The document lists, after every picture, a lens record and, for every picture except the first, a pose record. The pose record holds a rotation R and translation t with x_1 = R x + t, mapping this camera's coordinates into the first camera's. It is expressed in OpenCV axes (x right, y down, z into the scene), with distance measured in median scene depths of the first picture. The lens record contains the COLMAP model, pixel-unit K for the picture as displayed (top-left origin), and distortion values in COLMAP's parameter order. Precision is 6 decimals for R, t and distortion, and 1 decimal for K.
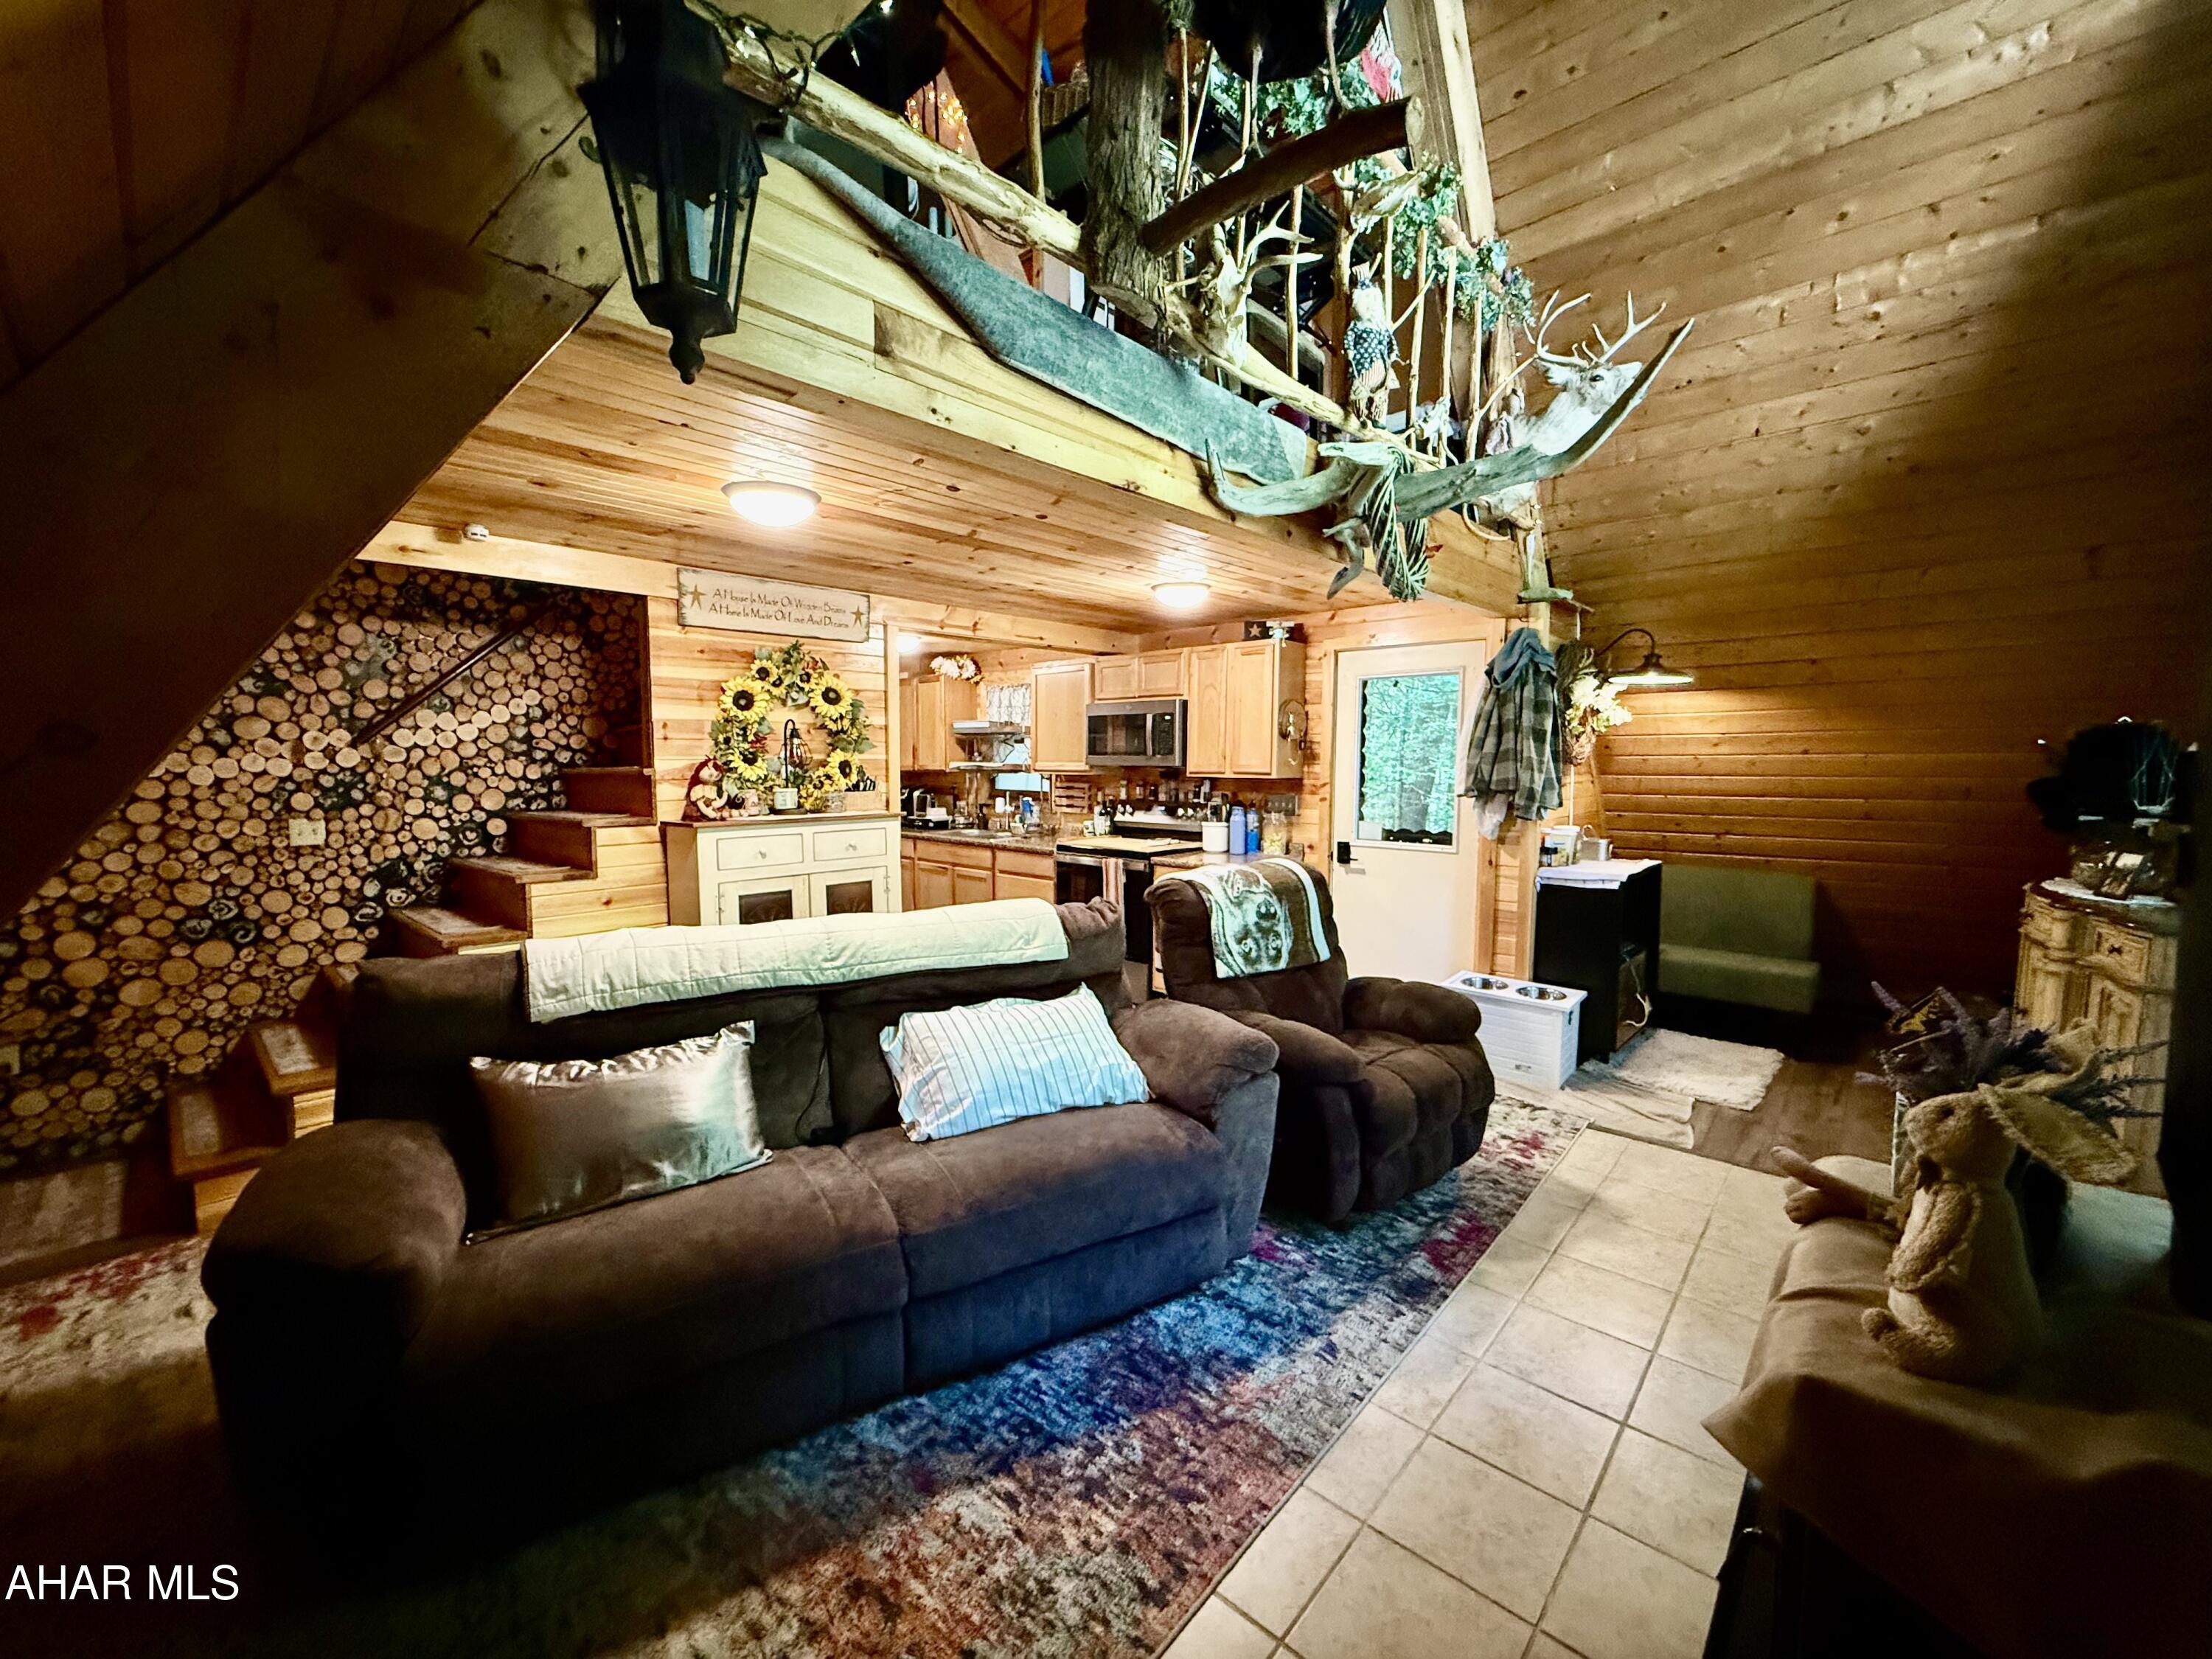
lens RADIAL K [[880.5, 0, 1099.2], [0, 880.5, 827.8], [0, 0, 1]] dist [-0.000885, 0.000121]
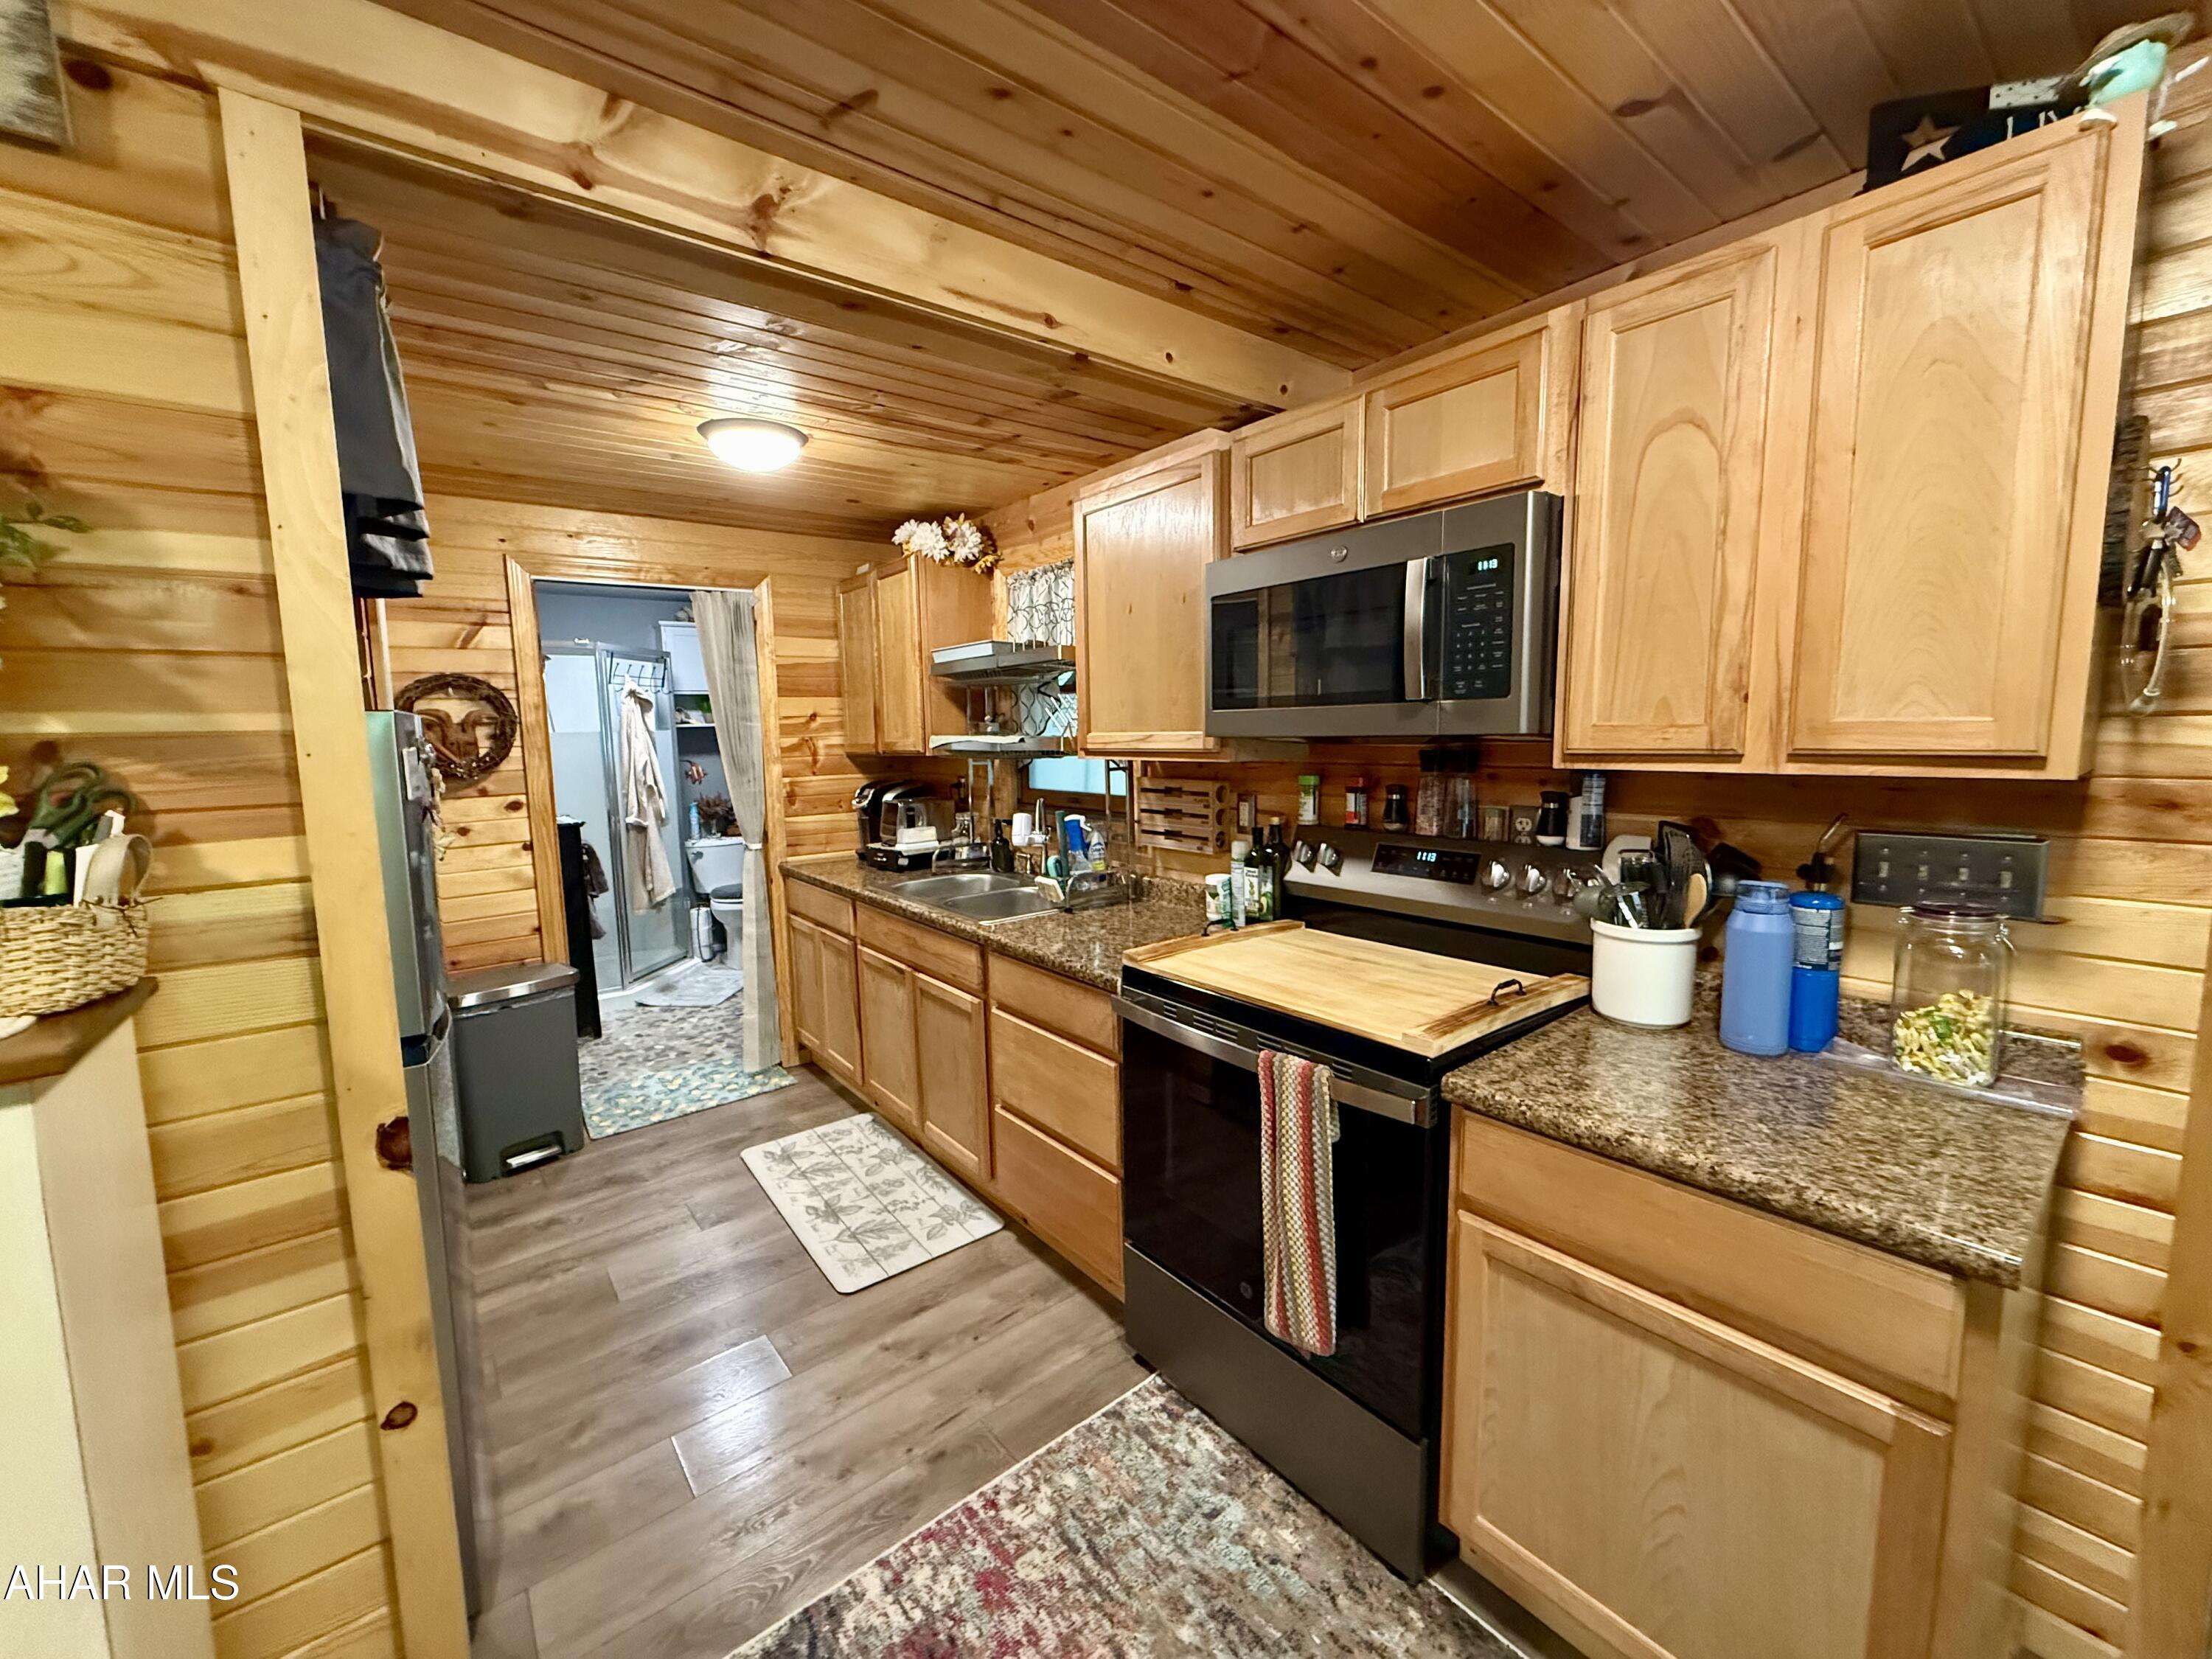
lens RADIAL K [[880.5, 0, 1099.2], [0, 880.5, 827.8], [0, 0, 1]] dist [-0.000885, 0.000121]
pose [[0.987291, -0.004221, -0.158866, -0.002122], [0.009383, 0.999452, 0.031757, -0.069521], [0.158645, -0.032844, 0.986789, 0.962891]]
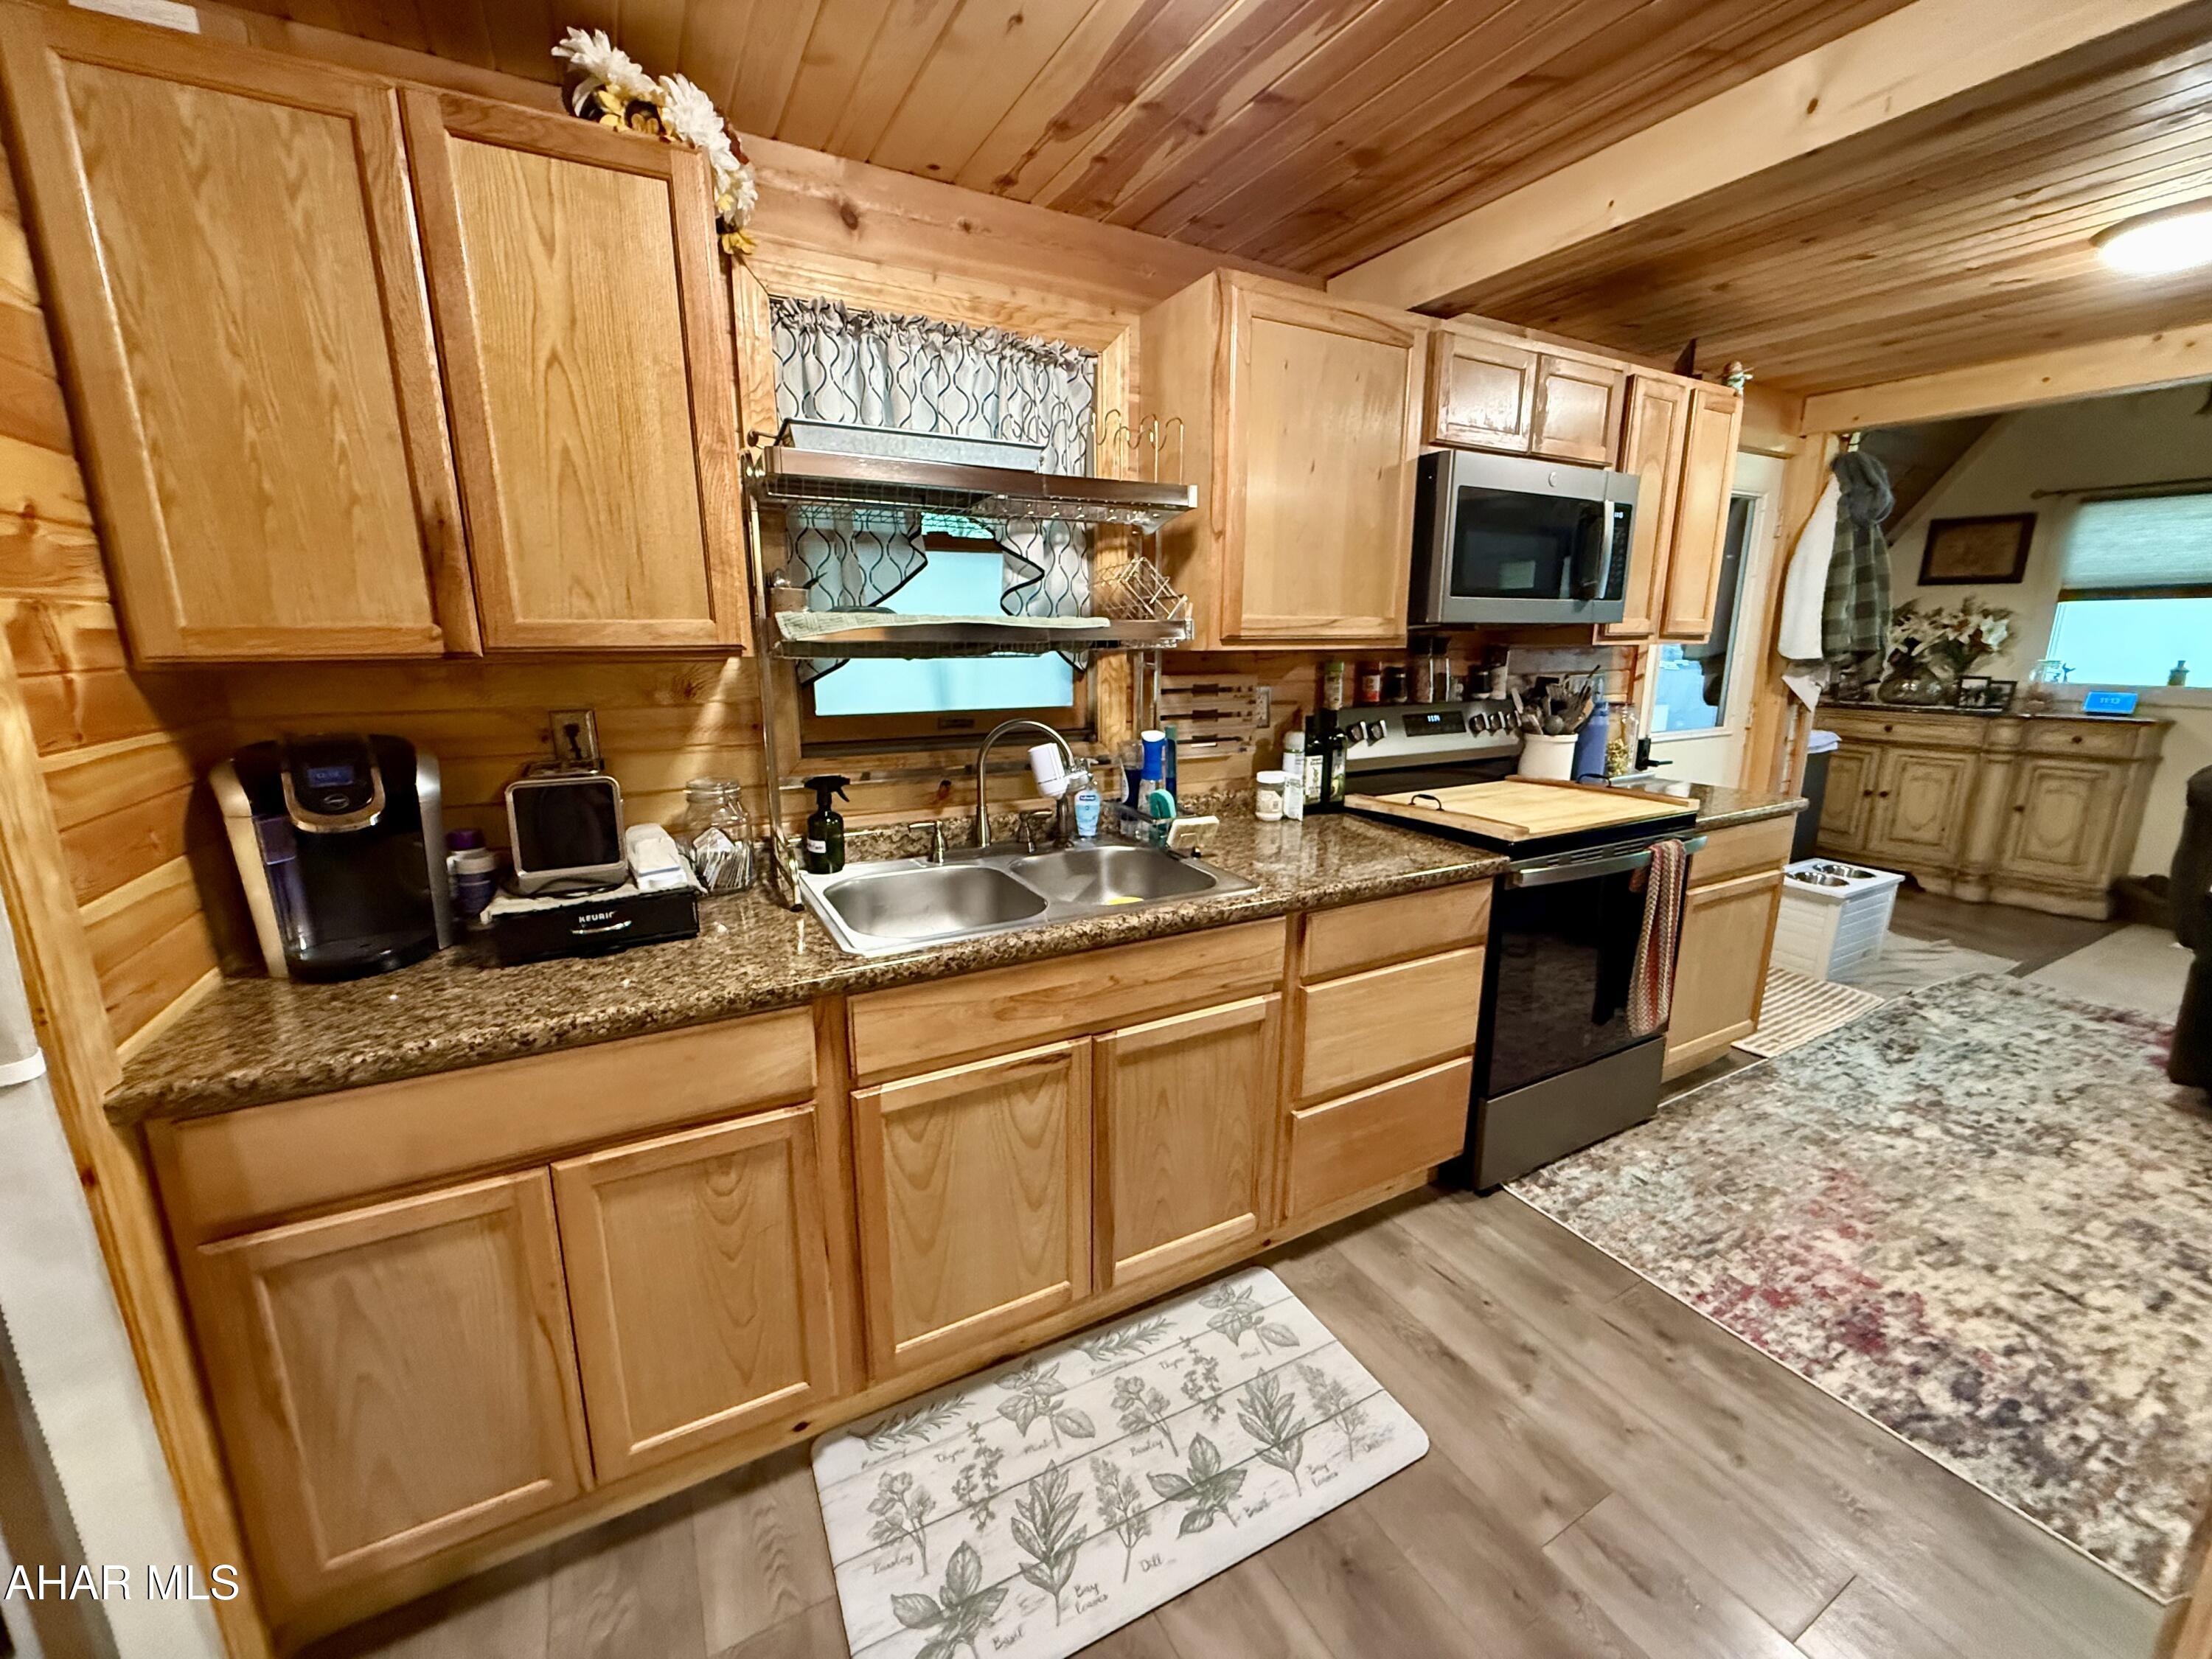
lens RADIAL K [[880.5, 0, 1099.2], [0, 880.5, 827.8], [0, 0, 1]] dist [-0.000885, 0.000121]
pose [[0.322220, -0.207261, 0.923698, -0.644856], [0.077060, 0.978243, 0.192618, -0.104266], [-0.943523, 0.009115, 0.331181, 1.531413]]
